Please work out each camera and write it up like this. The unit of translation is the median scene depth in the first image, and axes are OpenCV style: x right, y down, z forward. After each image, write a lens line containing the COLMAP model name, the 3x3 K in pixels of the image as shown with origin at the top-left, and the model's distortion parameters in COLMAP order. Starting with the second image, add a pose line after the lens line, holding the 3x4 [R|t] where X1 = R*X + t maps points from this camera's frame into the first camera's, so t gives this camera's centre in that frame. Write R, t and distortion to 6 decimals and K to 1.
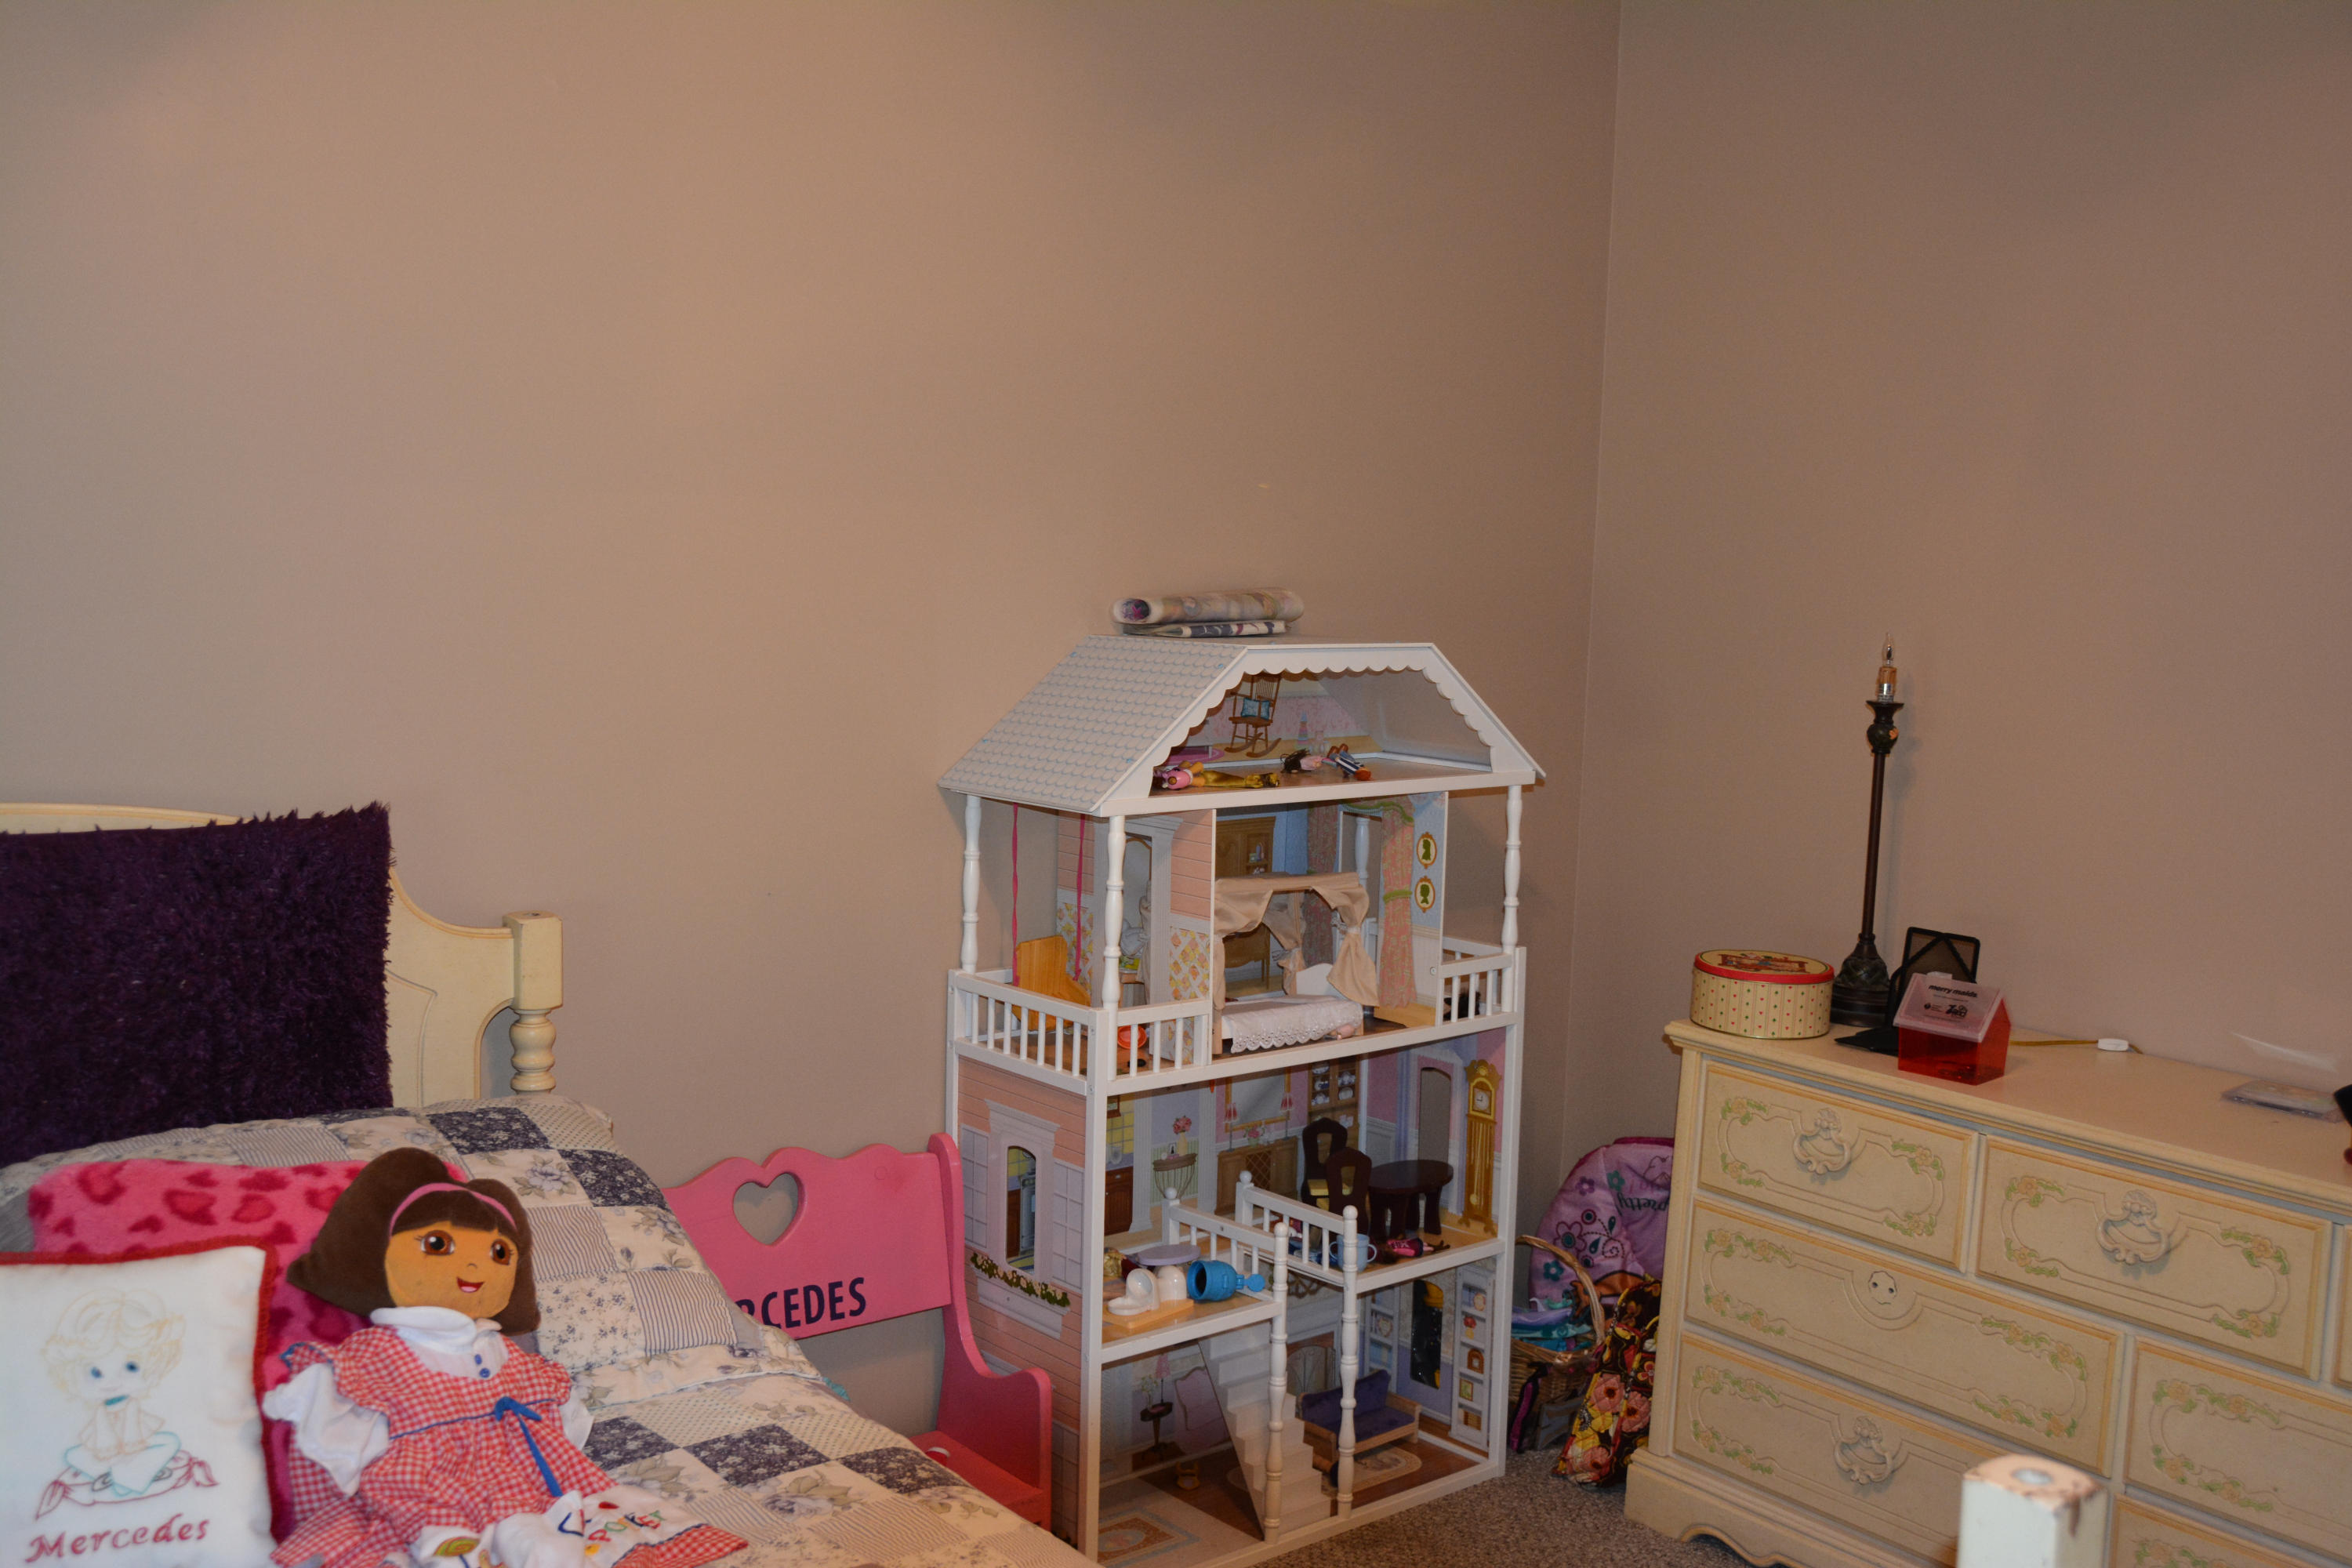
lens RADIAL K [[2302.1, 0, 1172.5], [0, 2302.1, 814.9], [0, 0, 1]] dist [-0.088397, 0.206365]
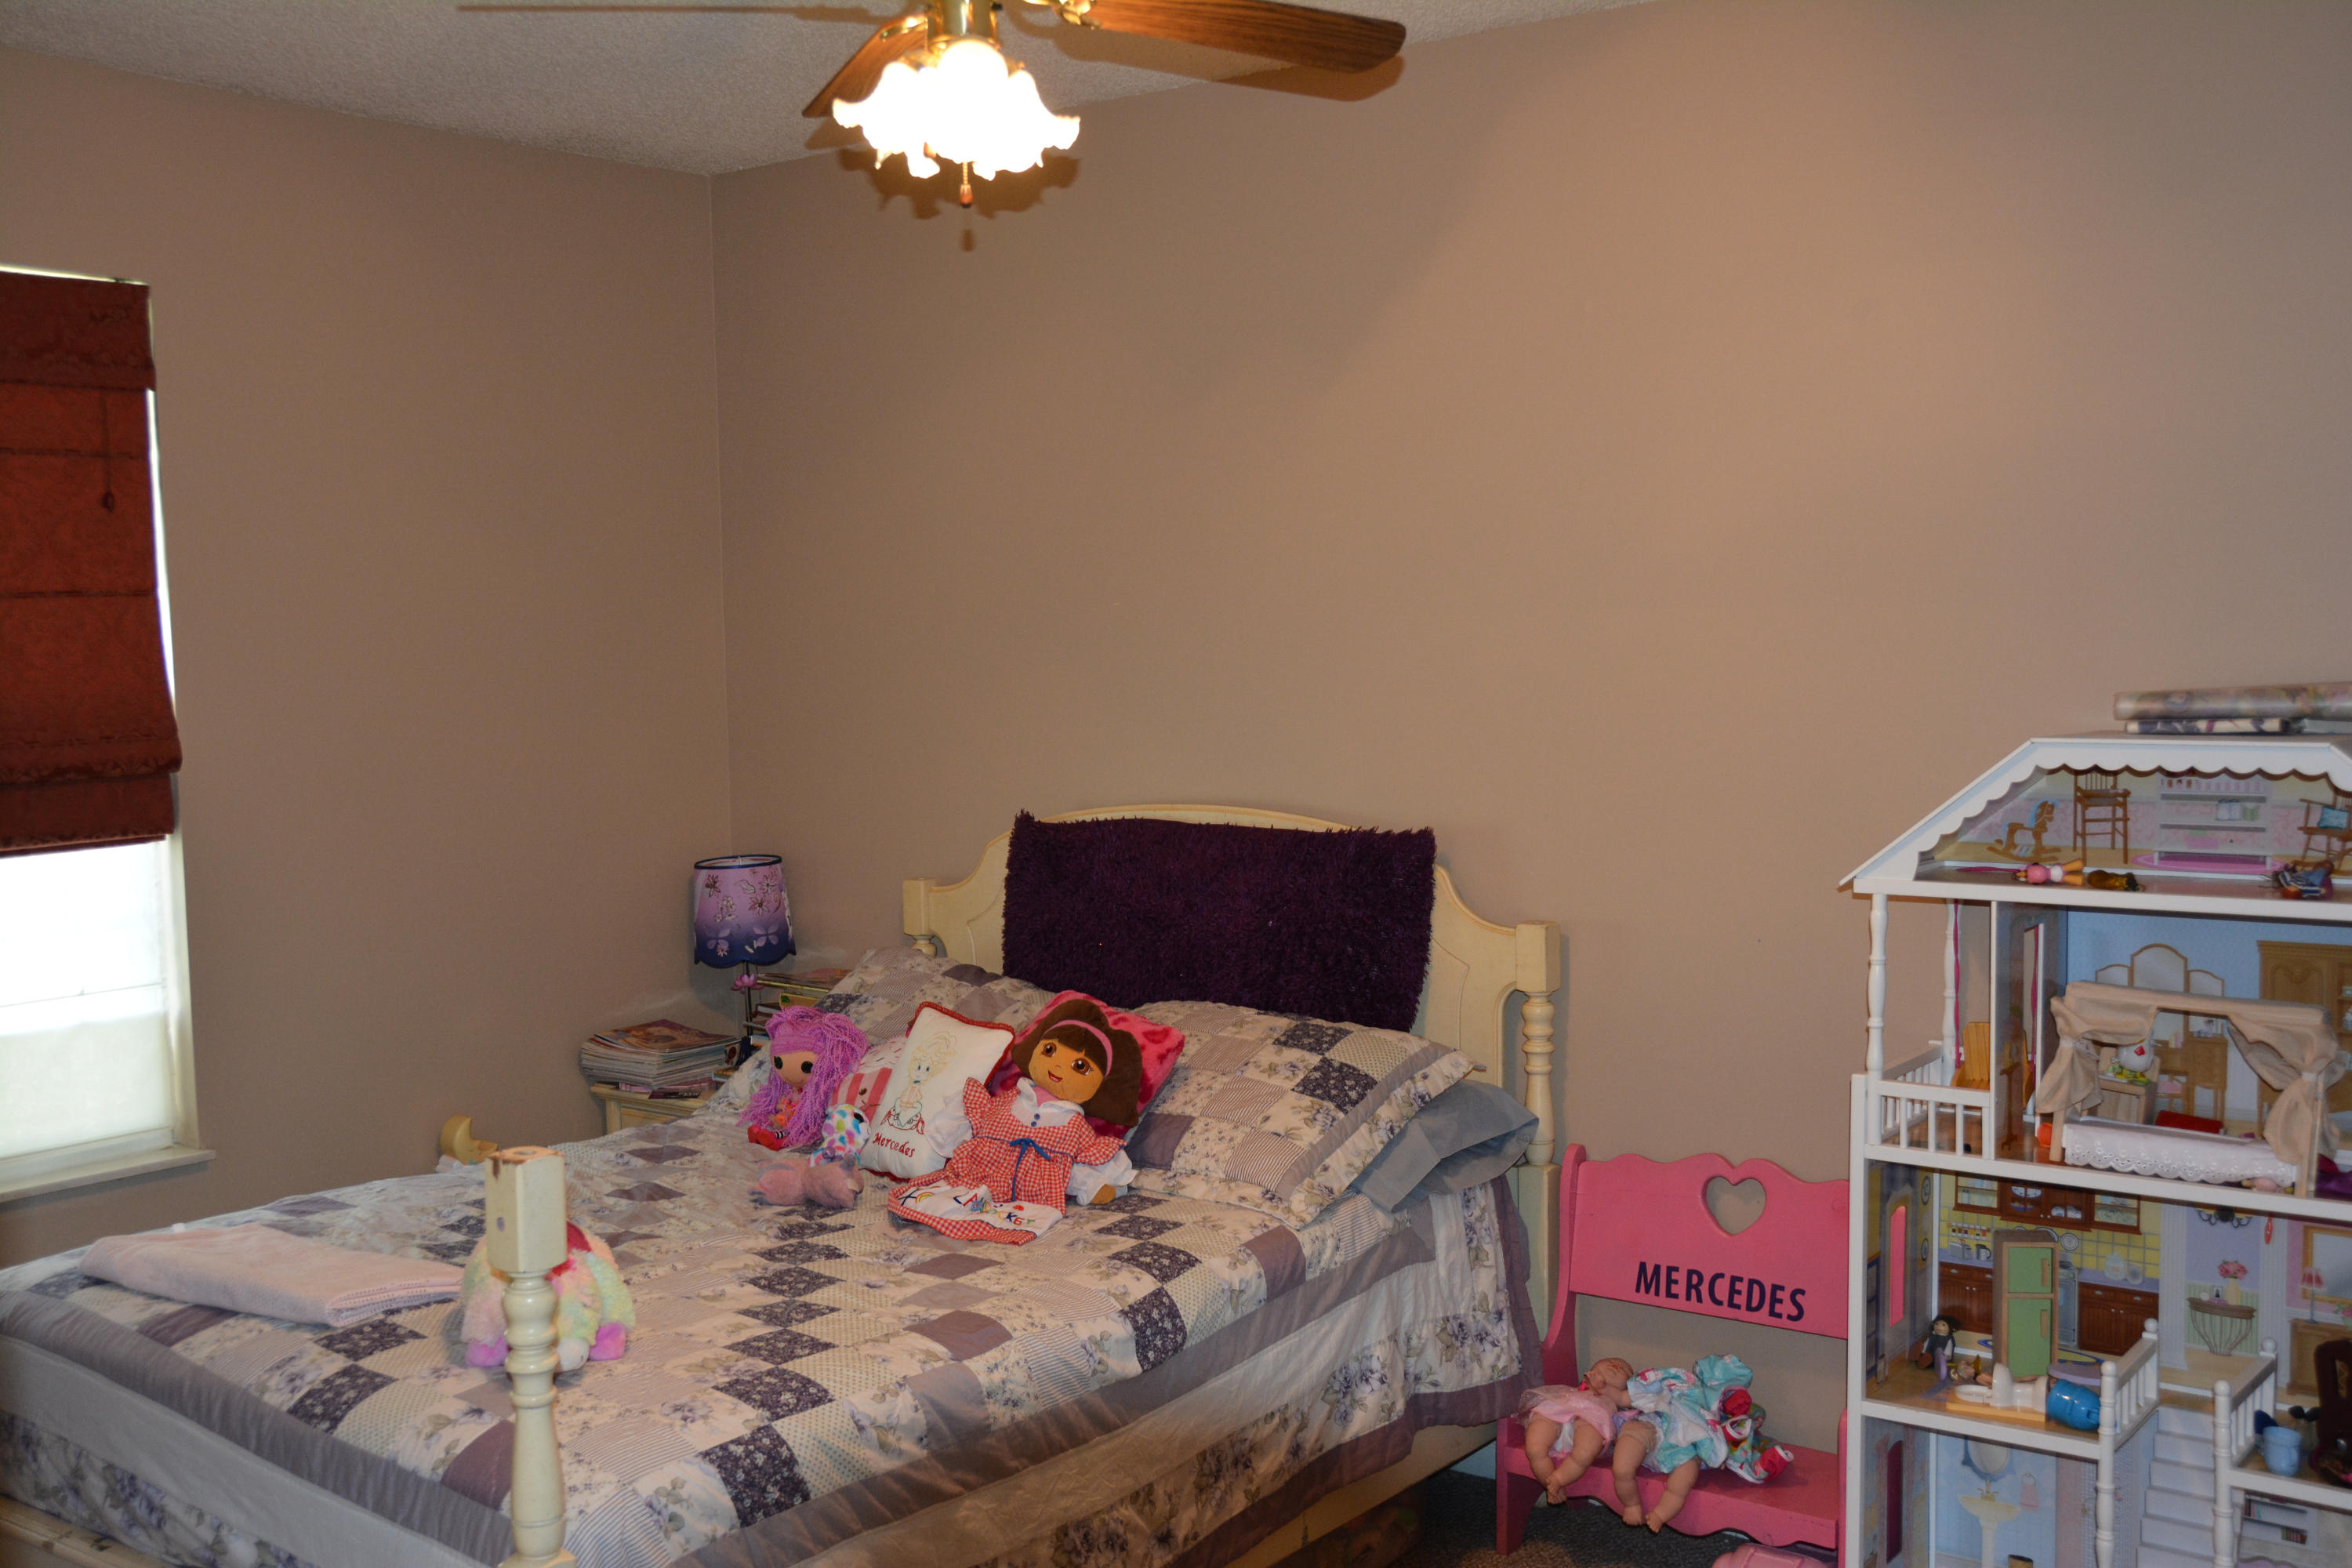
lens RADIAL K [[2302.1, 0, 1172.5], [0, 2302.1, 814.9], [0, 0, 1]] dist [-0.088397, 0.206365]
pose [[0.236107, 0.045843, -0.970645, 0.889376], [-0.101562, 0.994580, 0.022268, -0.025376], [0.966405, 0.093323, 0.239483, 0.412802]]
